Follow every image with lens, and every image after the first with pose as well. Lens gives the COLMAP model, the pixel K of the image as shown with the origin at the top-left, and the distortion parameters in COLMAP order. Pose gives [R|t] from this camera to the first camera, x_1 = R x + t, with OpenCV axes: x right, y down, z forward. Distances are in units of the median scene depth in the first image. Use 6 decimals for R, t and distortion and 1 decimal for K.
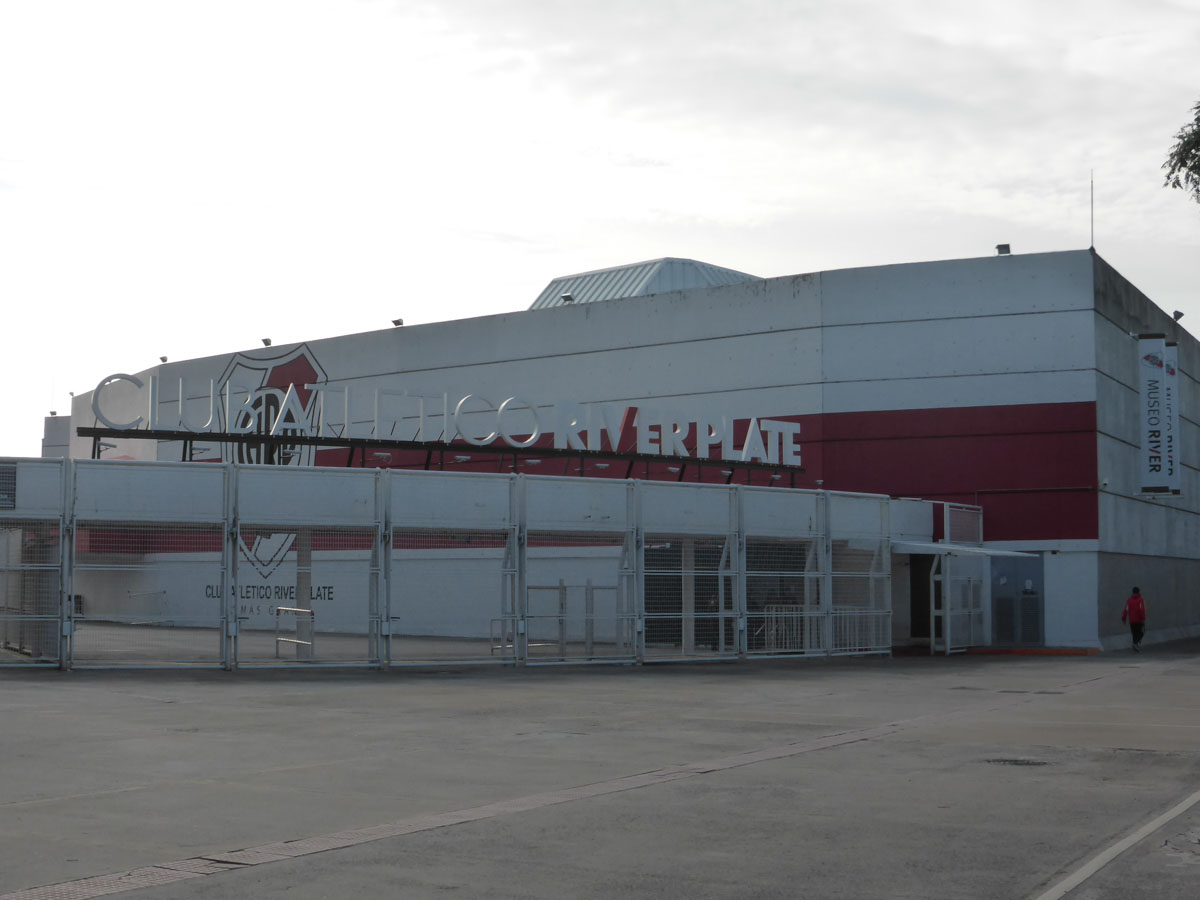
lens RADIAL K [[1854.9, 0, 599.9], [0, 1854.9, 449.9], [0, 0, 1]] dist [-0.140857, 0.000000]
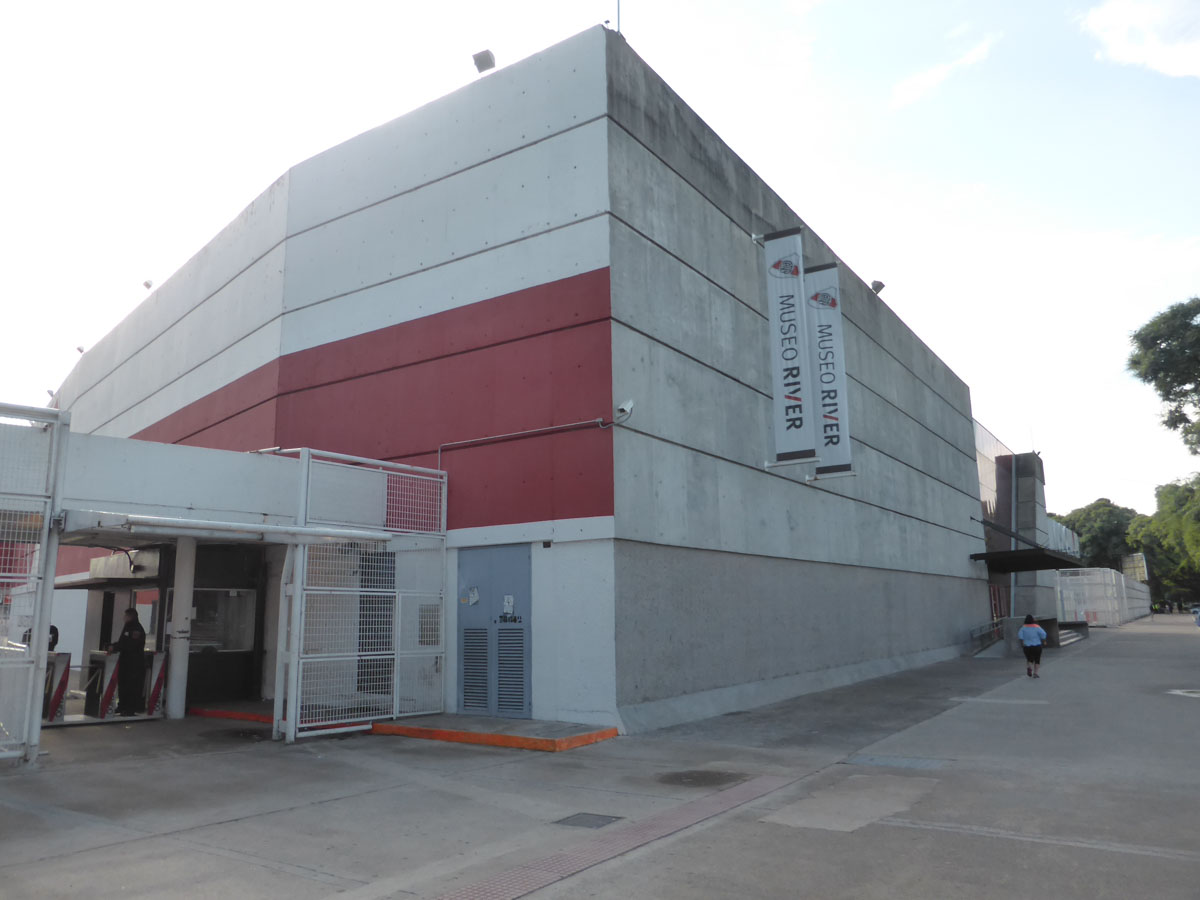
lens RADIAL K [[877.6, 0, 599.2], [0, 877.6, 452.3], [0, 0, 1]] dist [-0.015801, -0.001245]
pose [[0.988862, -0.041089, -0.143051, 0.300939], [0.026283, 0.994241, -0.103891, 0.056074], [0.146496, 0.098974, 0.984247, 0.739667]]
